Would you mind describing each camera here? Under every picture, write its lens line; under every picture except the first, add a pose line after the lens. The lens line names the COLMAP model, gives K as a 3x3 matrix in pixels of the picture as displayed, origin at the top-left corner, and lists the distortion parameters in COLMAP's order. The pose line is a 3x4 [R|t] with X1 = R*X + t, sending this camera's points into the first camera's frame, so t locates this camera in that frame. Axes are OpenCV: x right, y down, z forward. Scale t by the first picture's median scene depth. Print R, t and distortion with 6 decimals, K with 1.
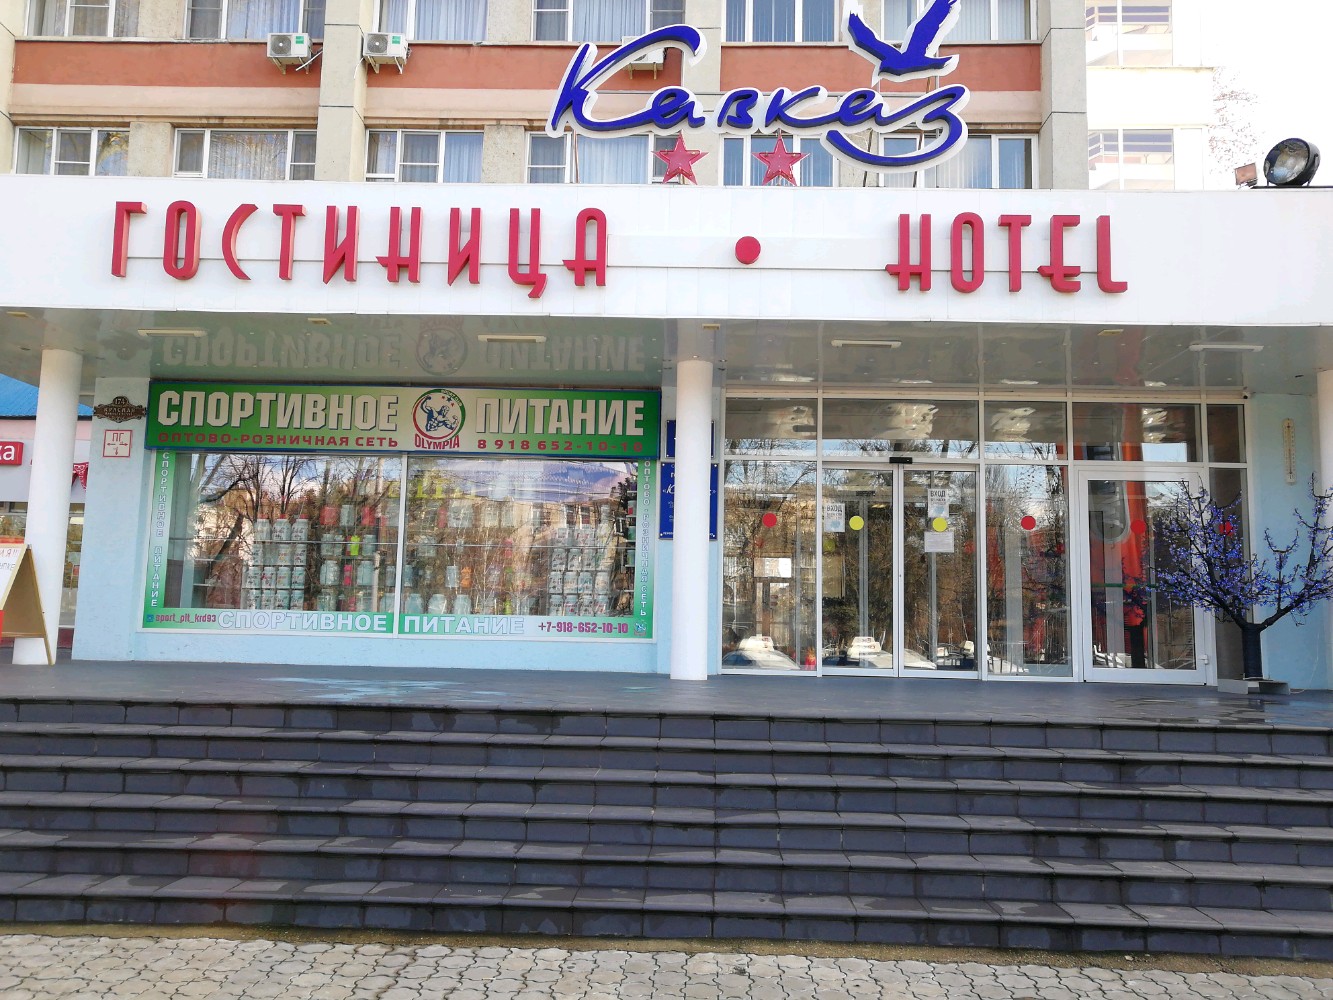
lens RADIAL K [[1068.2, 0, 662.2], [0, 1068.2, 513.6], [0, 0, 1]] dist [-0.001961, 0.034015]
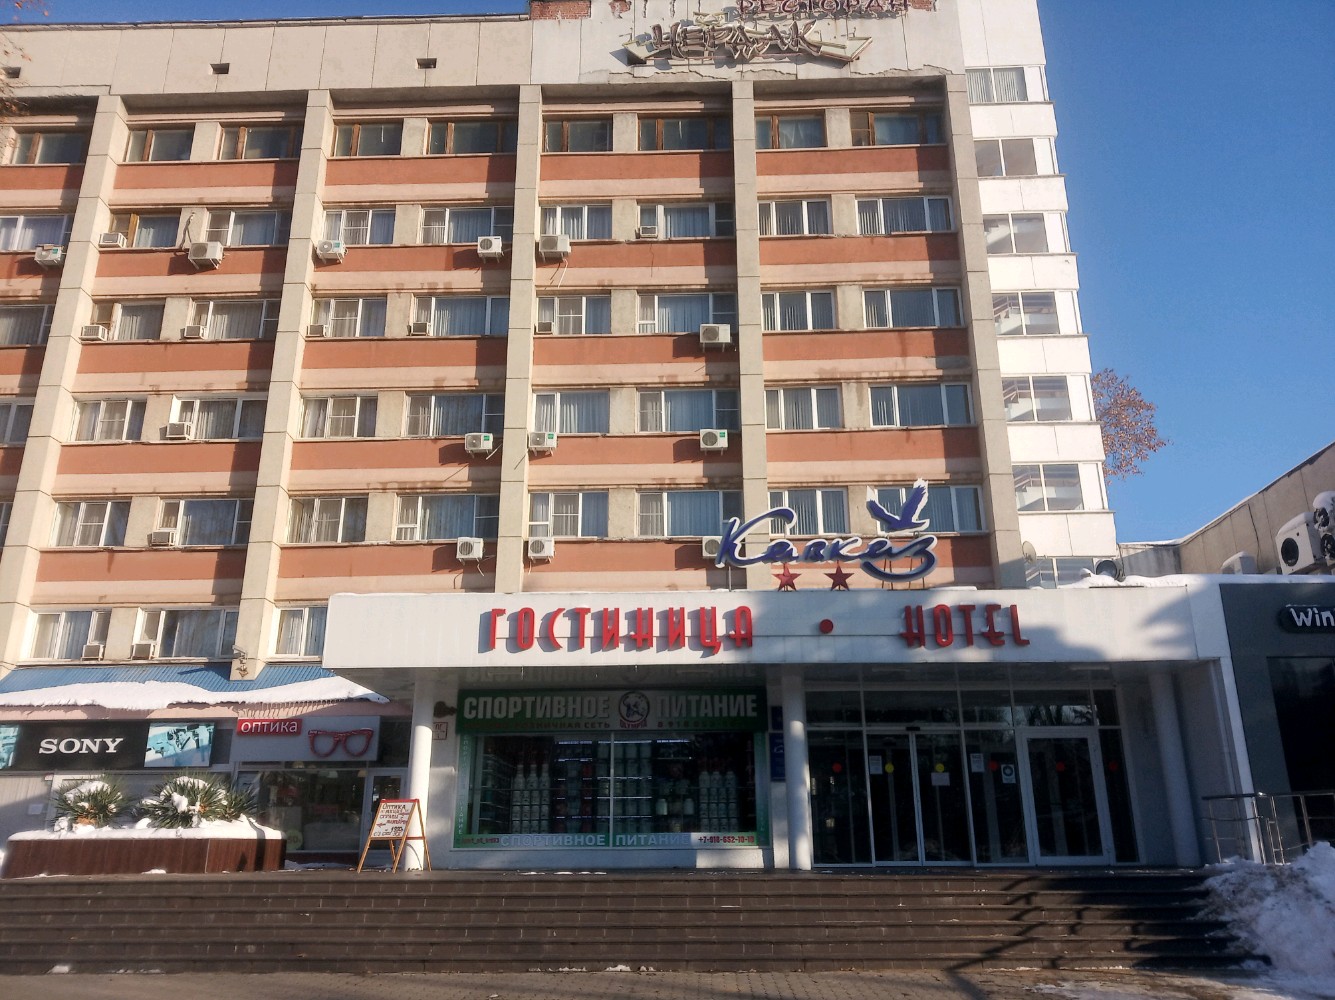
lens RADIAL K [[1032.0, 0, 659.5], [0, 1032.0, 494.7], [0, 0, 1]] dist [0.058691, -0.085603]
pose [[0.999605, -0.025665, 0.011413, -0.179799], [0.027519, 0.976244, -0.214920, -0.068720], [-0.005626, 0.215150, 0.976565, -0.654379]]
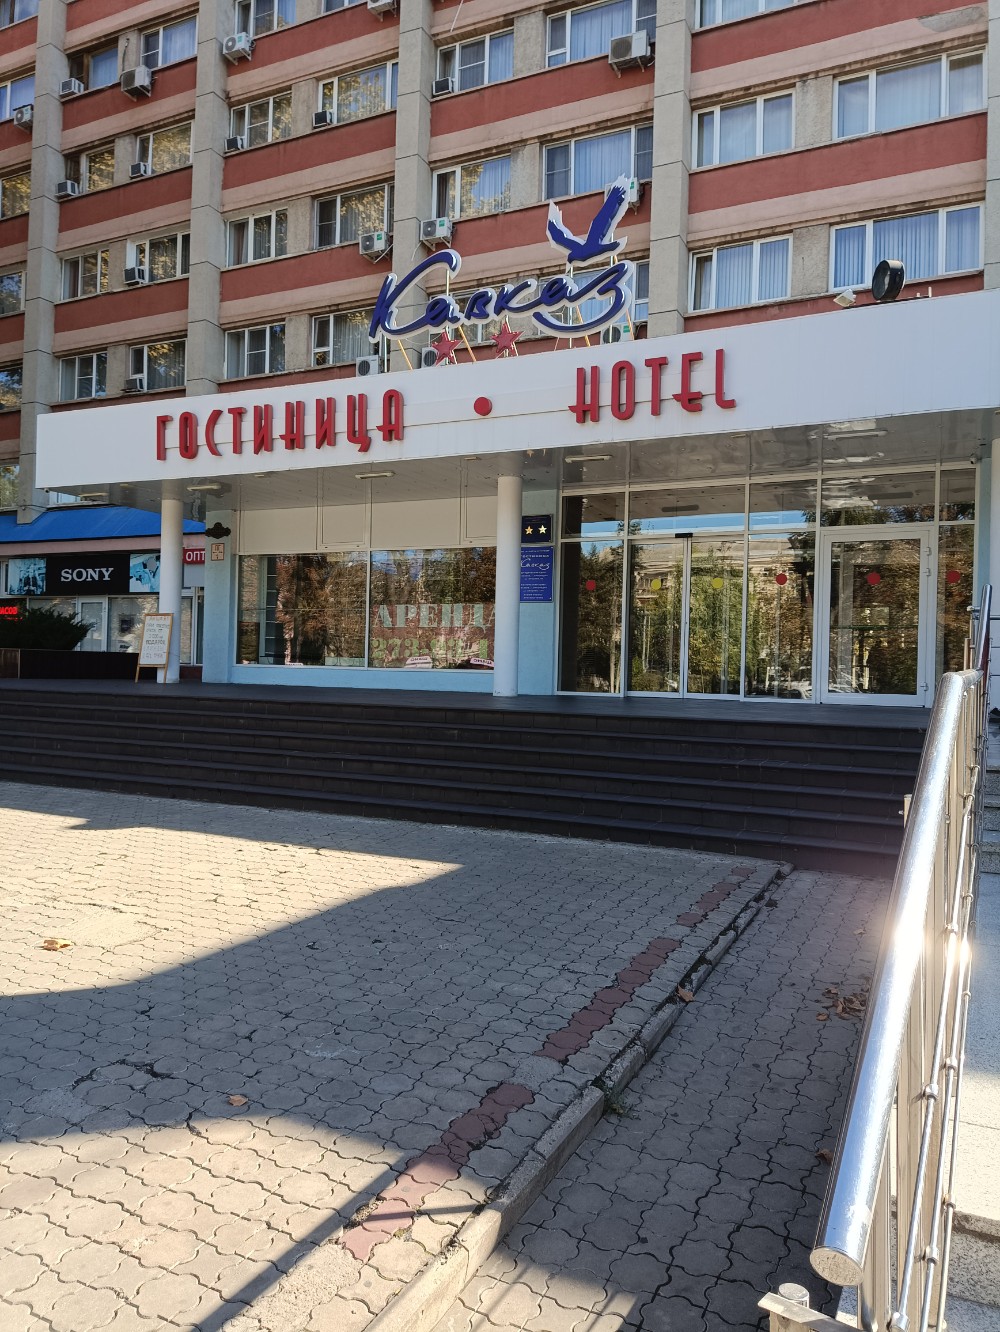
lens RADIAL K [[976.1, 0, 516.8], [0, 976.1, 673.2], [0, 0, 1]] dist [0.041948, -0.065204]
pose [[0.913066, -0.000935, -0.407811, 0.522935], [0.044075, 0.994366, 0.096403, -0.005713], [0.405423, -0.105996, 0.907963, -0.193252]]
